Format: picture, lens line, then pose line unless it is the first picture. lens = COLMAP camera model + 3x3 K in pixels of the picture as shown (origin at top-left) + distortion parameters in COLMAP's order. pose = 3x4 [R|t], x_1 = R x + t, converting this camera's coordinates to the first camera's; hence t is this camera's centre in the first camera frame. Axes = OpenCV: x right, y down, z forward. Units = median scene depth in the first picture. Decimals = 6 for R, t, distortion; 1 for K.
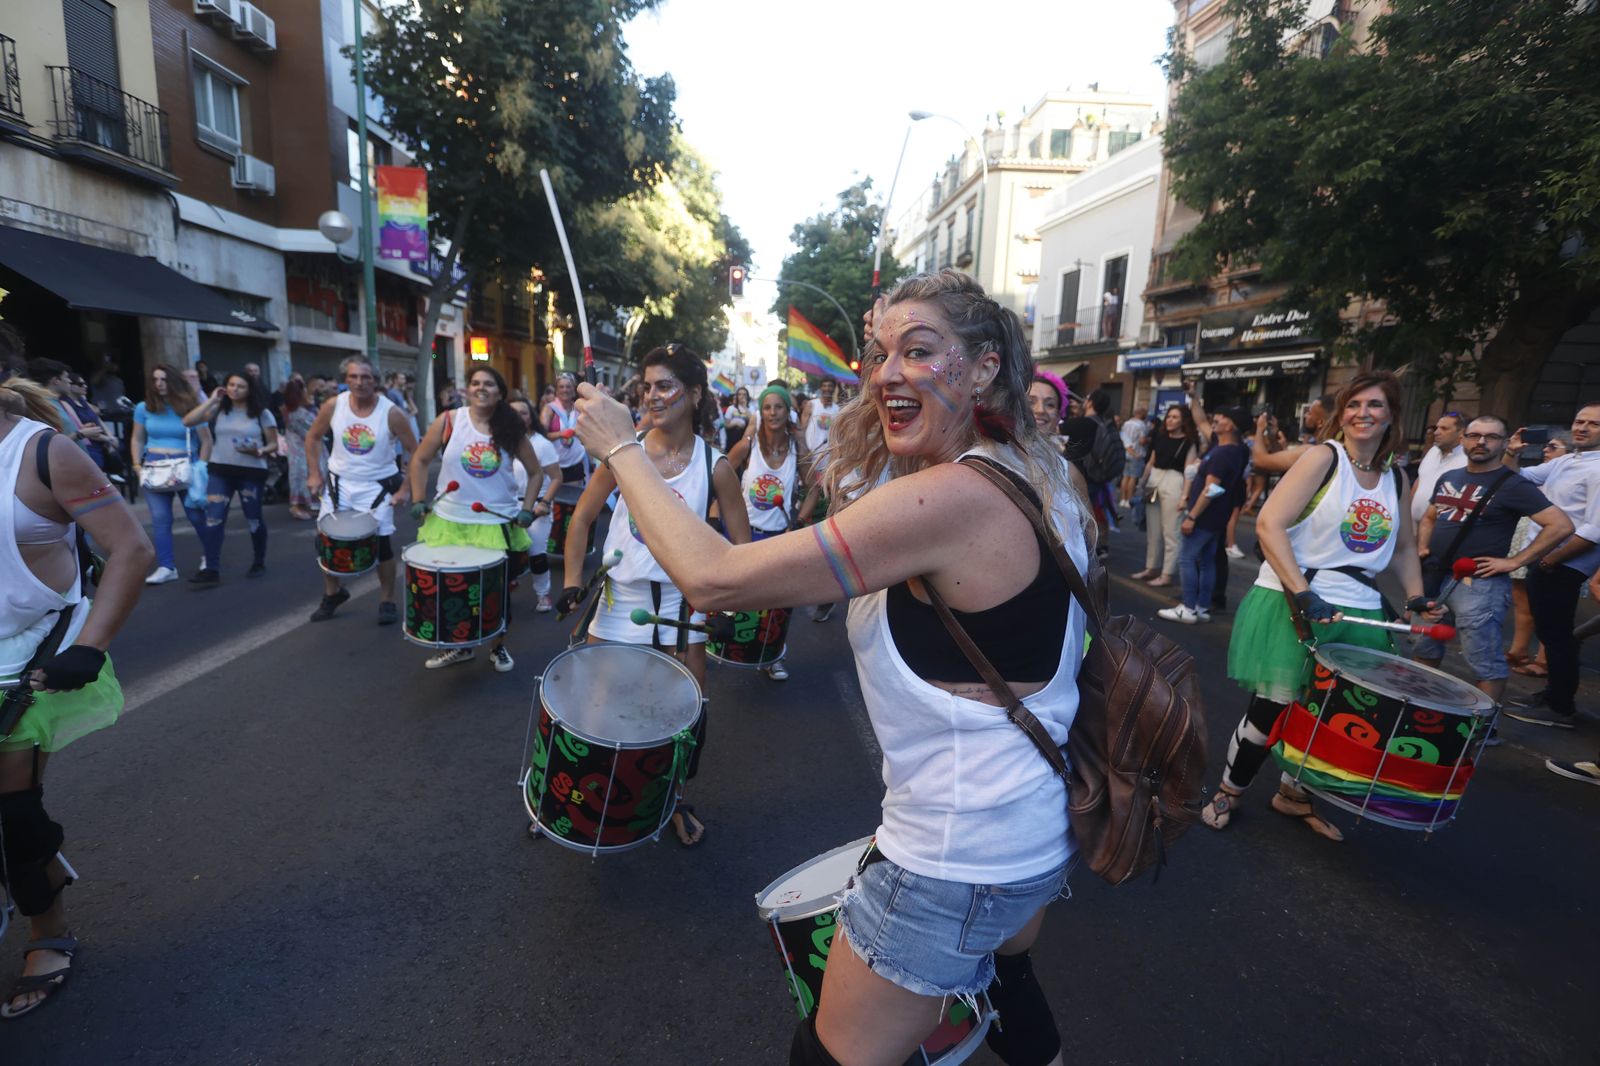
lens RADIAL K [[754.4, 0, 800.0], [0, 754.4, 533.0], [0, 0, 1]] dist [-0.008823, 0.000898]
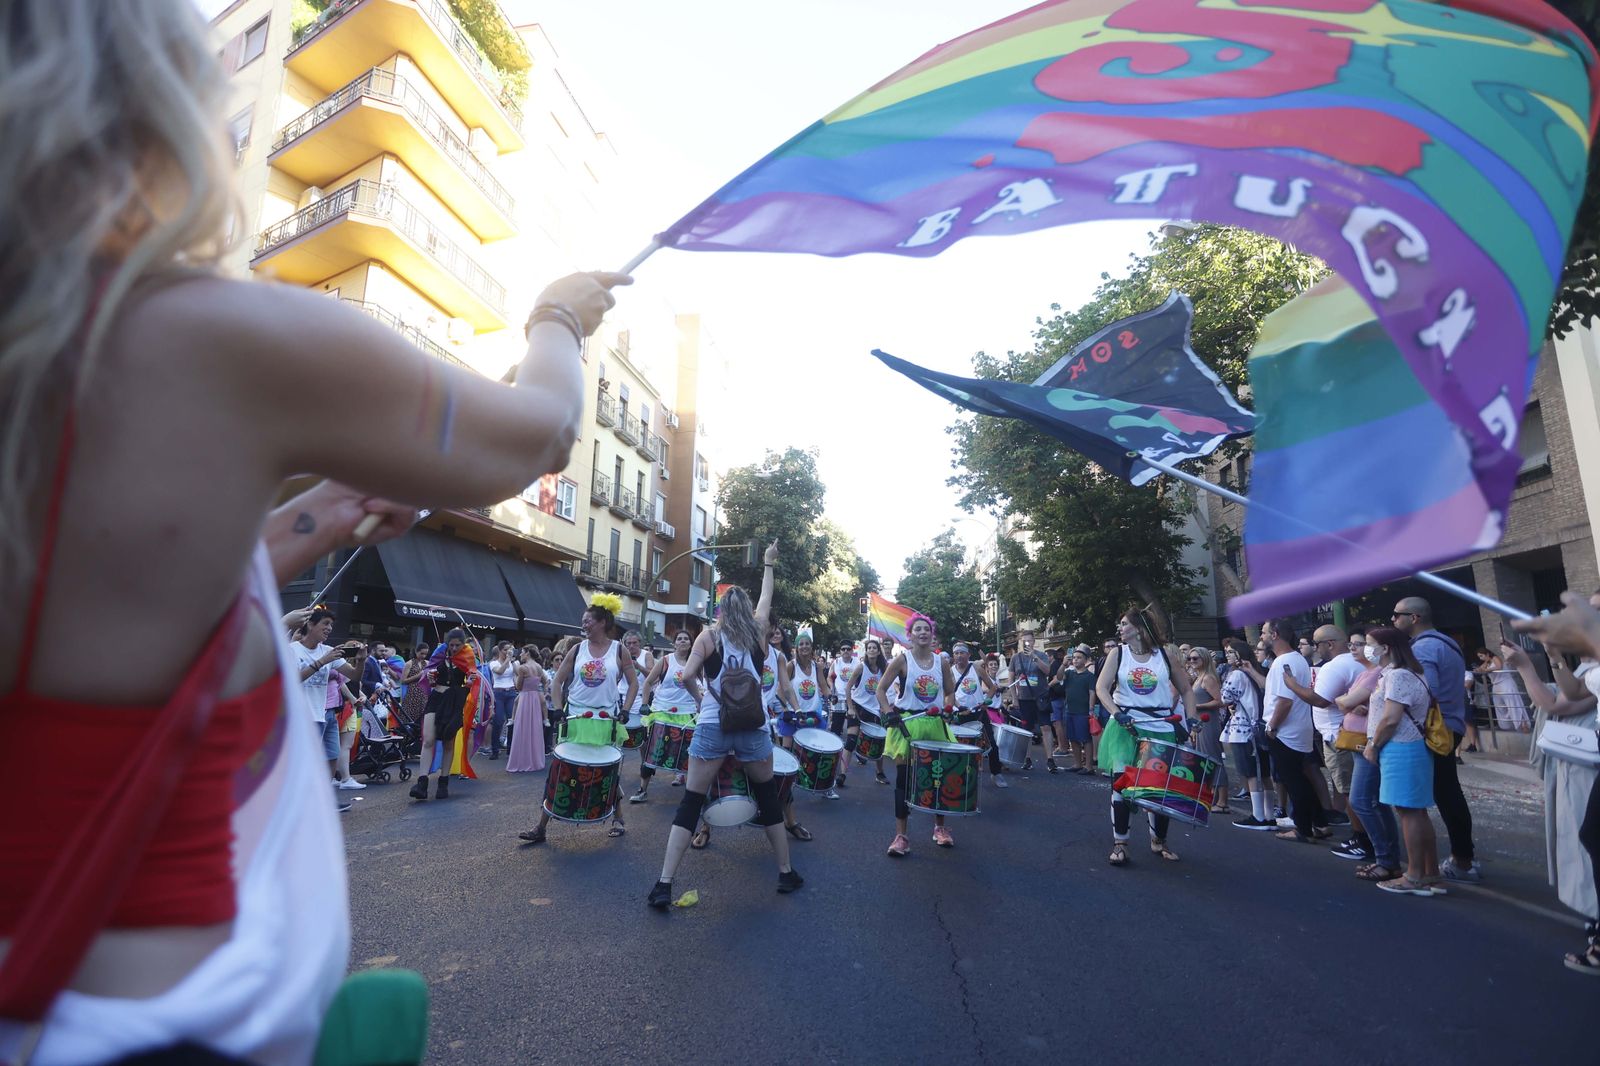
lens RADIAL K [[754.4, 0, 800.0], [0, 754.4, 533.0], [0, 0, 1]] dist [-0.008823, 0.000898]
pose [[0.980374, -0.065256, -0.186036, 0.088097], [-0.006446, 0.932517, -0.361069, 0.116506], [0.197043, 0.355181, 0.913794, -0.565326]]
